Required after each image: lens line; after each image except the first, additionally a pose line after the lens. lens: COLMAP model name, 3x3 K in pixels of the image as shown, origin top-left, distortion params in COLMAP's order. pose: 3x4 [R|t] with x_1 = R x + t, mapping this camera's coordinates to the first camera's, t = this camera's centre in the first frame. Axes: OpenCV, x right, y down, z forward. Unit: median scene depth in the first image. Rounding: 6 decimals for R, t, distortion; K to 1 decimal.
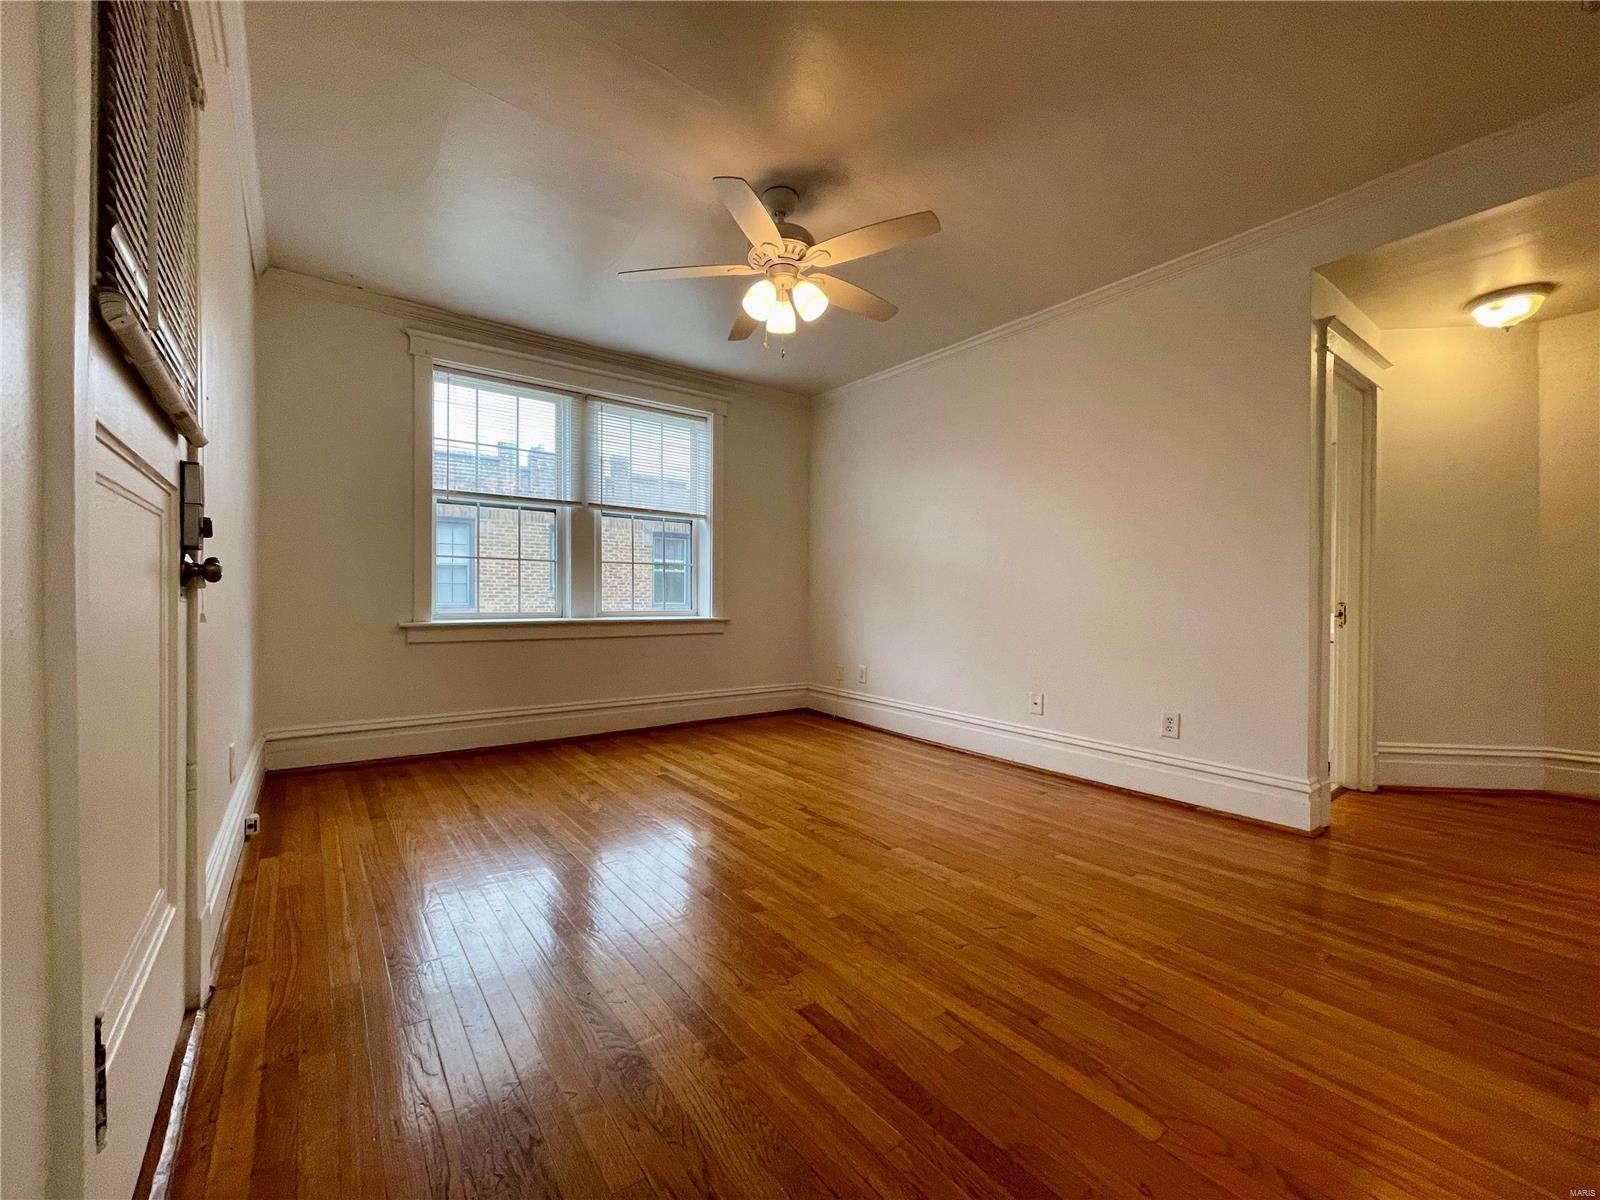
lens RADIAL K [[600.7, 0, 742.8], [0, 600.7, 612.3], [0, 0, 1]] dist [-0.000530, -0.000140]
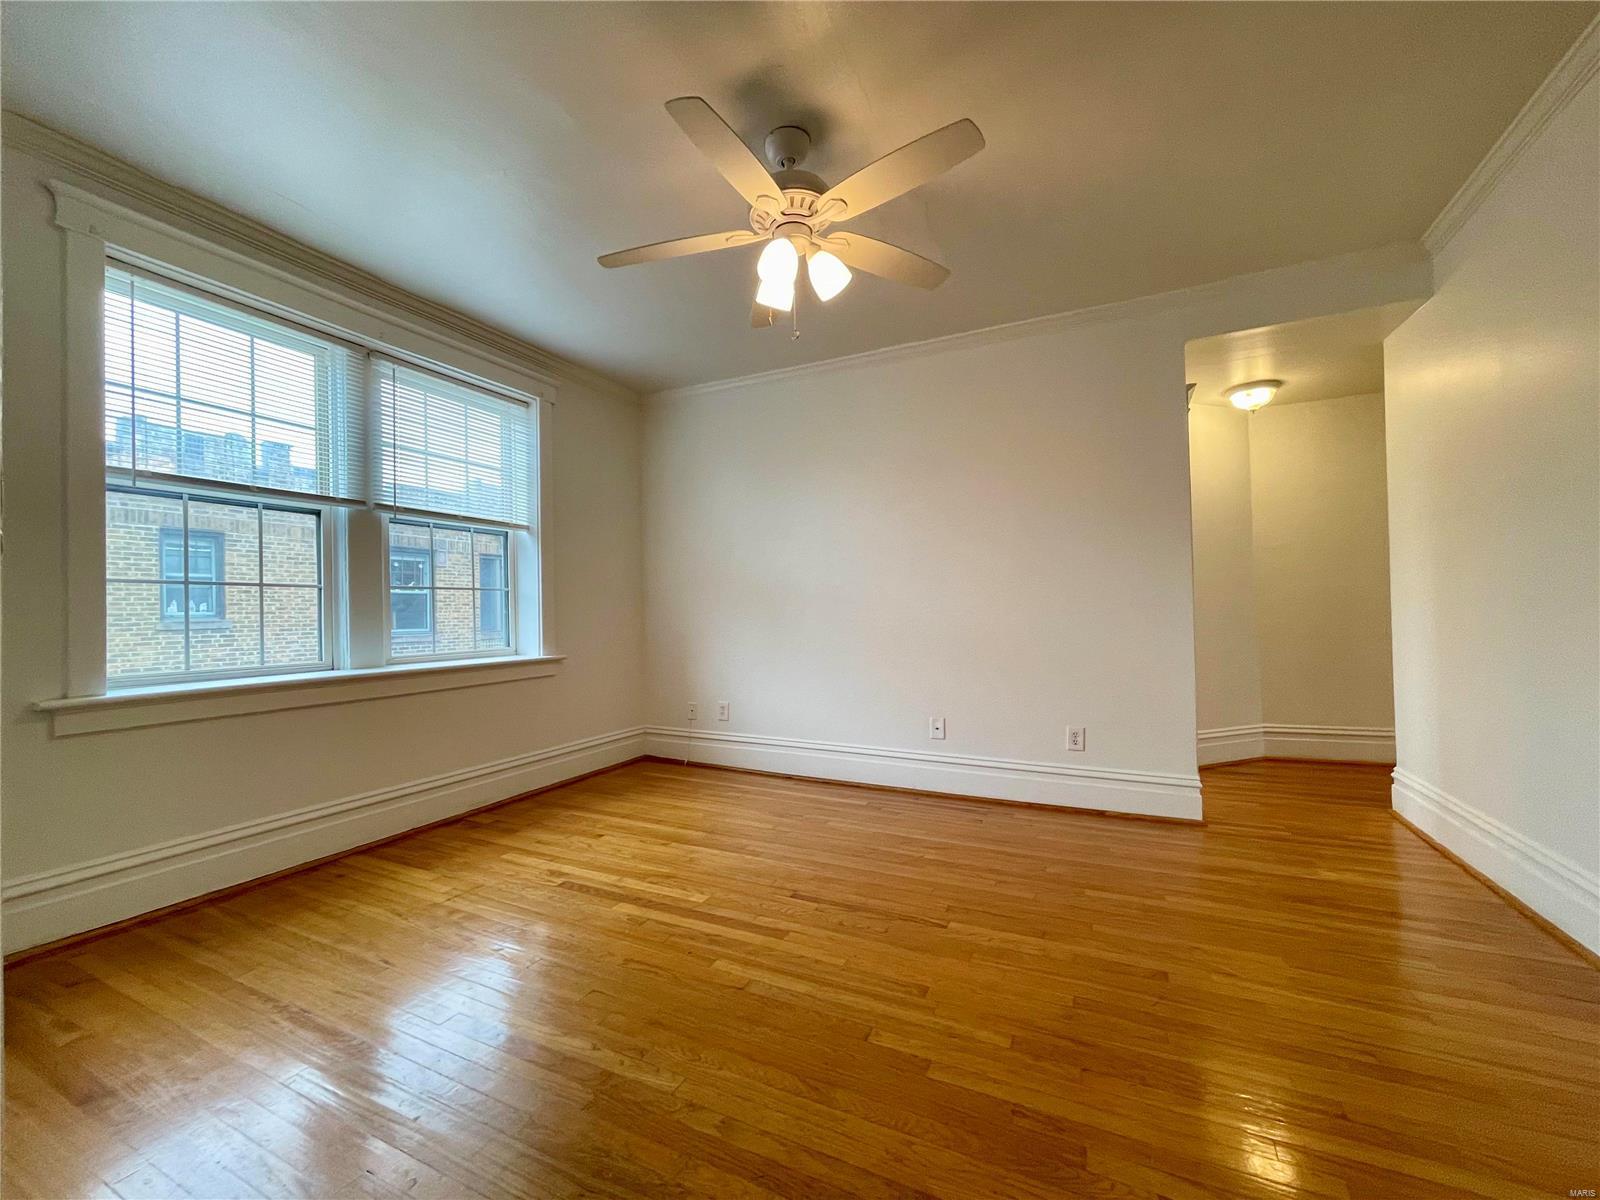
lens RADIAL K [[643.3, 0, 788.1], [0, 643.3, 613.8], [0, 0, 1]] dist [-0.001807, 0.000132]
pose [[0.893571, -0.023933, 0.448283, -0.207540], [0.037574, 0.999061, -0.021560, -0.024387], [-0.447346, 0.036109, 0.893632, 0.151897]]
